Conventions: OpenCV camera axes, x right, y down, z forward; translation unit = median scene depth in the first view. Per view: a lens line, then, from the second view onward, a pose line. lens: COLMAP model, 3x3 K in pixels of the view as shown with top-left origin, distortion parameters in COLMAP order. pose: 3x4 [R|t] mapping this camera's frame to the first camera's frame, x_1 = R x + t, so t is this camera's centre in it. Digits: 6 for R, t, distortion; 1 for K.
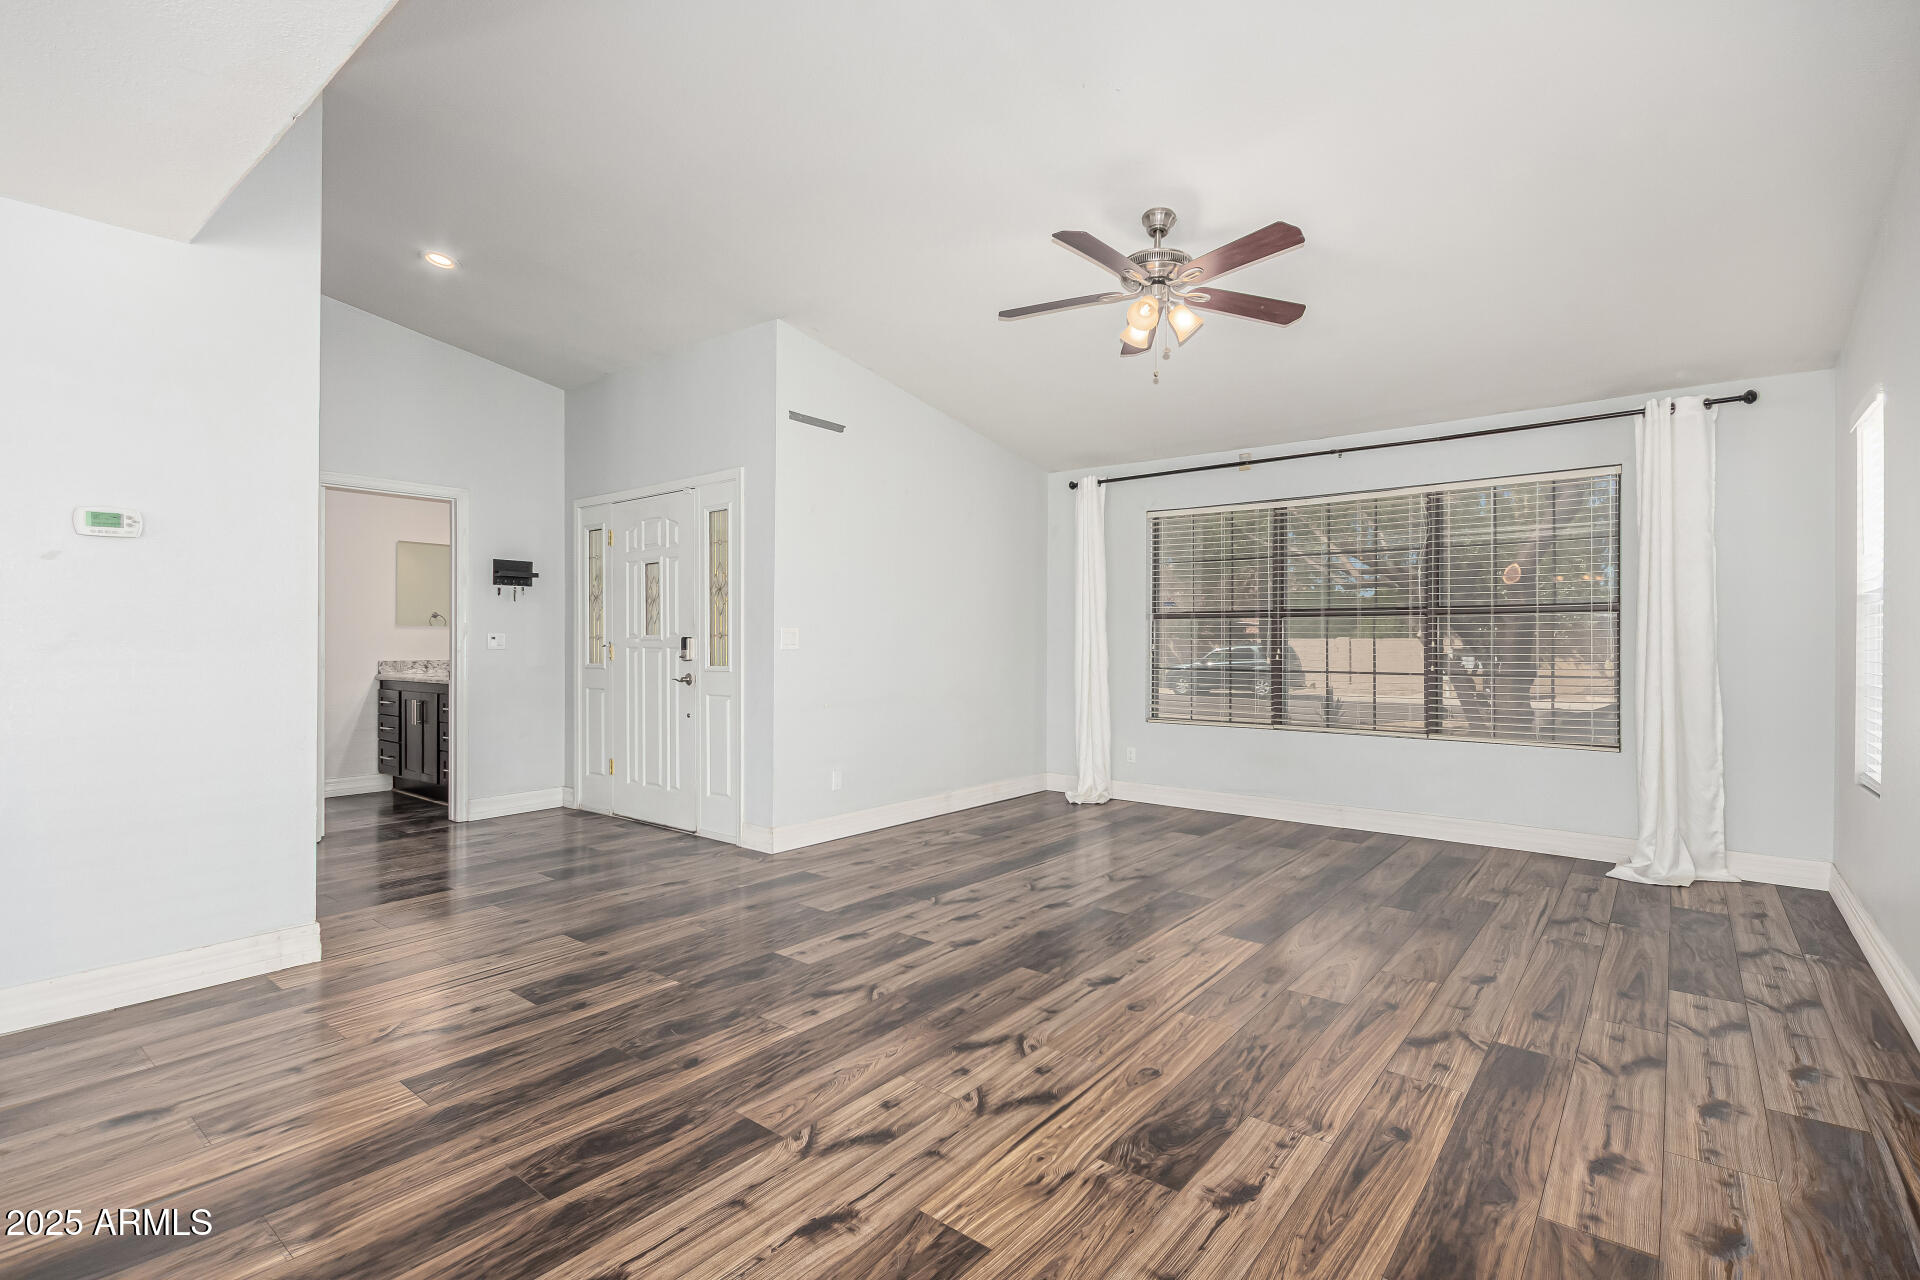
lens RADIAL K [[875.3, 0, 960.0], [0, 875.3, 640.0], [0, 0, 1]] dist [0.000582, -0.000172]
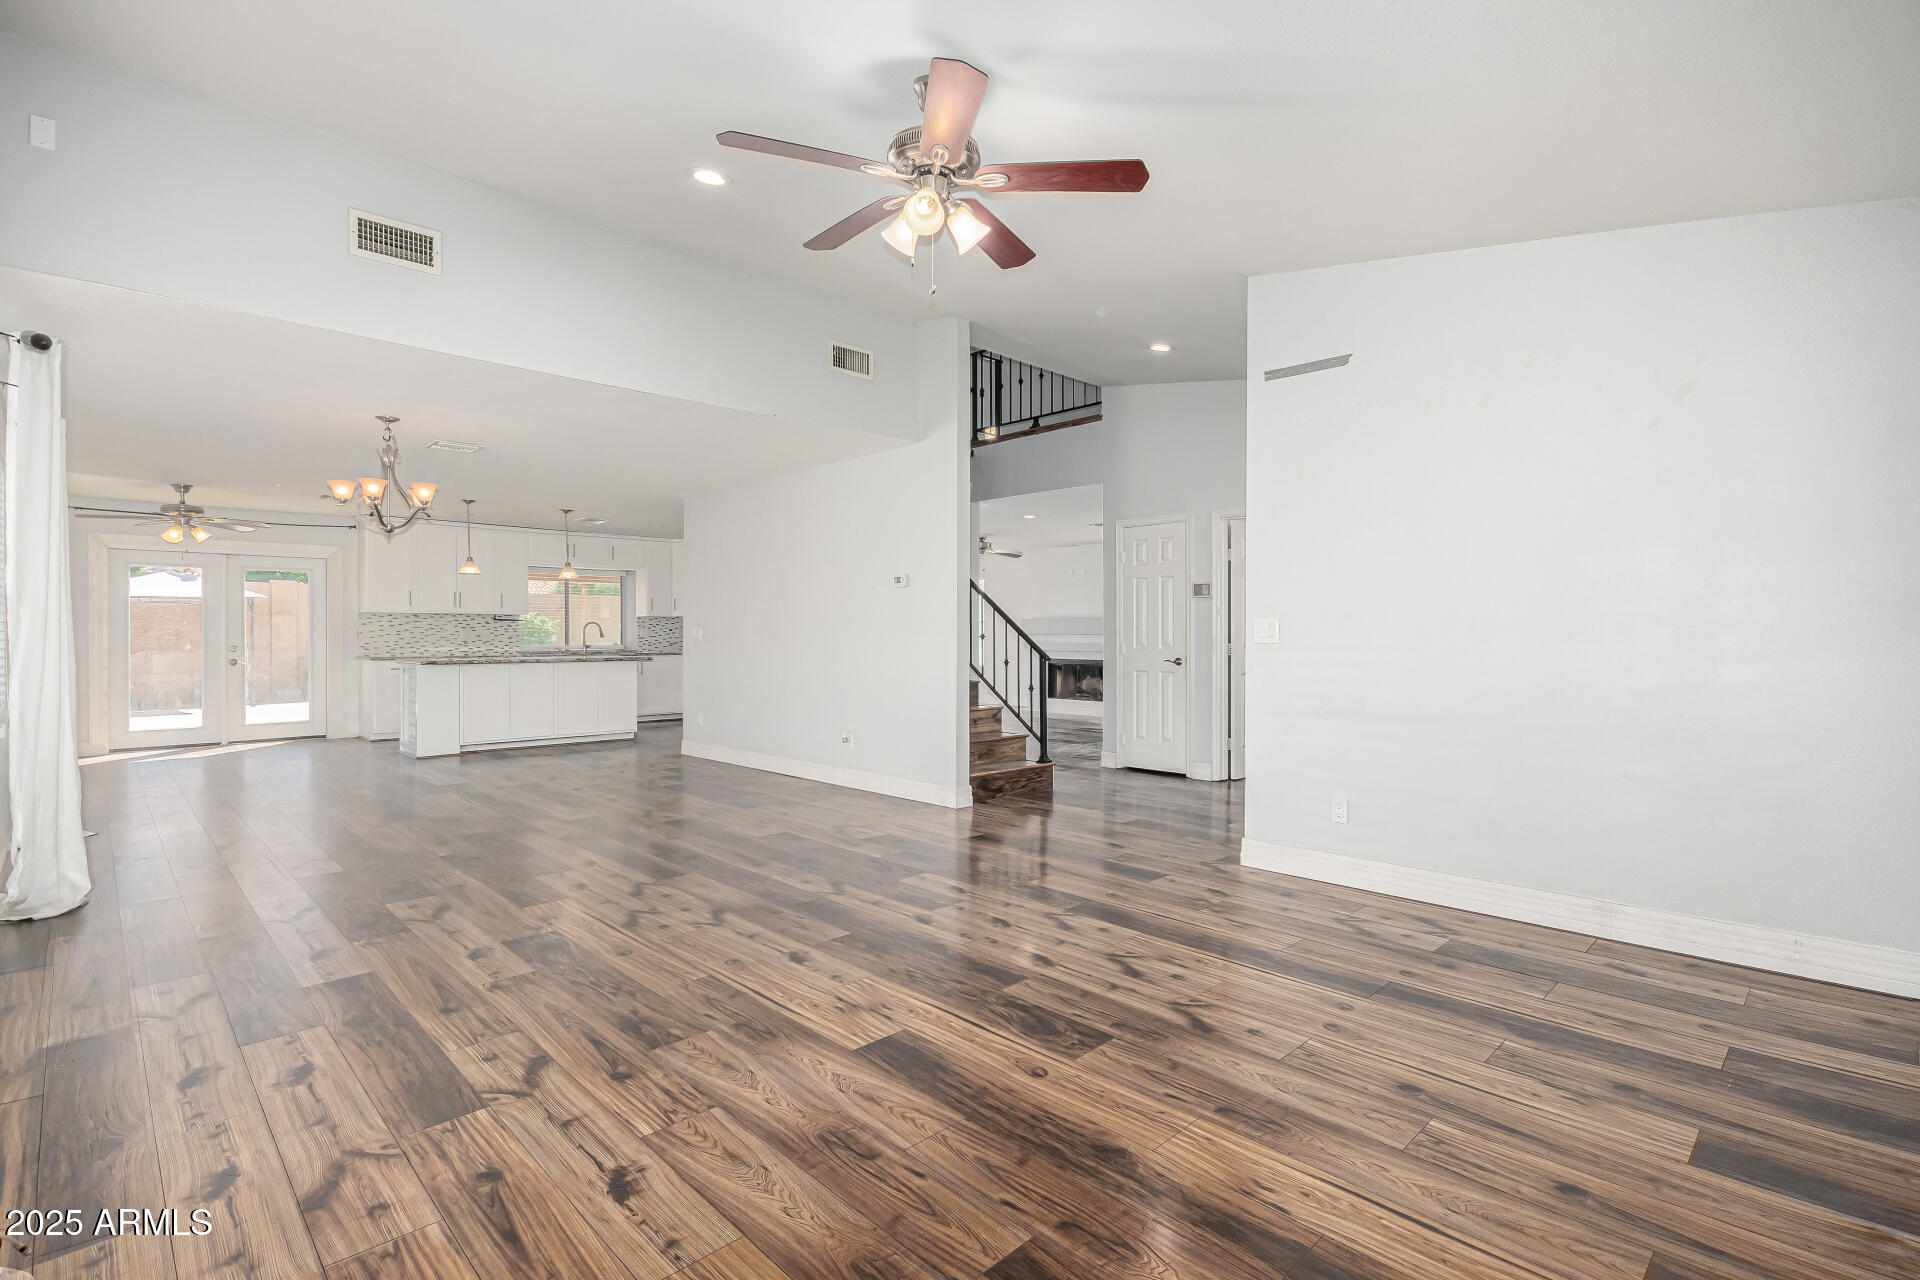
lens RADIAL K [[893.3, 0, 970.2], [0, 893.3, 640.8], [0, 0, 1]] dist [0.003456, 0.001168]
pose [[-0.103308, 0.005337, -0.994635, 1.303838], [-0.001653, 0.999983, 0.005537, 0.008607], [0.994648, 0.002216, -0.103298, 1.429867]]
